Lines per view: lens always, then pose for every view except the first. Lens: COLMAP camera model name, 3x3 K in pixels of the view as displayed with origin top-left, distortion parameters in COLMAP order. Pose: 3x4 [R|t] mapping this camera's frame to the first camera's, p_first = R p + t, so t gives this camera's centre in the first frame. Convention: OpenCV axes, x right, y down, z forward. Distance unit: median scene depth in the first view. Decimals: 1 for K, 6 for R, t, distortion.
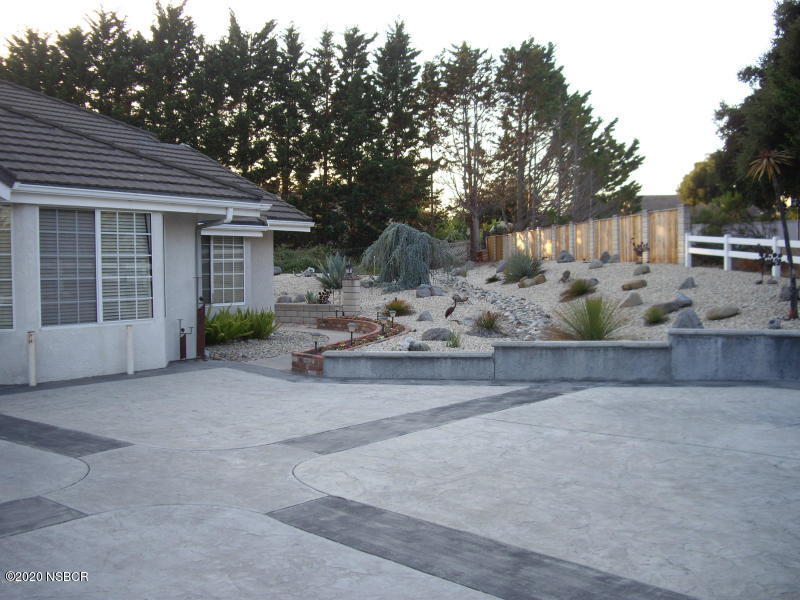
lens RADIAL K [[889.9, 0, 379.3], [0, 889.9, 316.3], [0, 0, 1]] dist [-0.187936, 0.161498]
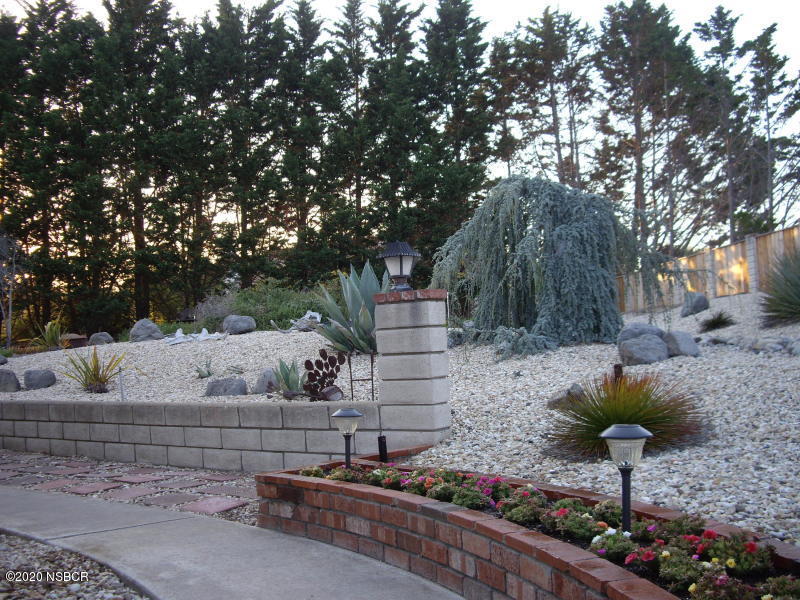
lens RADIAL K [[889.9, 0, 379.3], [0, 889.9, 316.3], [0, 0, 1]] dist [-0.187936, 0.161498]
pose [[0.997733, -0.041449, -0.053017, -0.012027], [0.036524, 0.995208, -0.090701, -0.006380], [0.056523, 0.088559, 0.994466, 0.320720]]
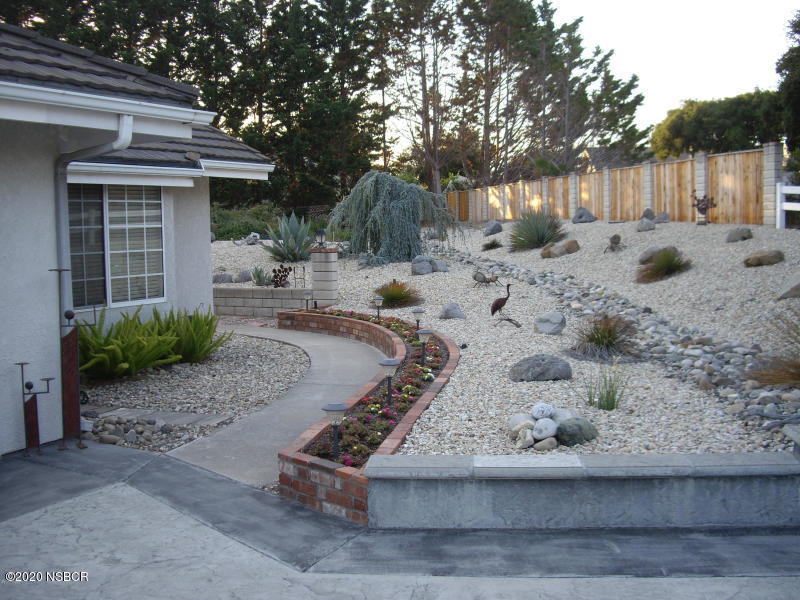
lens RADIAL K [[889.9, 0, 379.3], [0, 889.9, 316.3], [0, 0, 1]] dist [-0.187936, 0.161498]
pose [[0.996471, -0.018241, 0.081928, -0.020128], [0.014474, 0.998821, 0.046345, -0.009968], [-0.082676, -0.044996, 0.995560, 0.139460]]
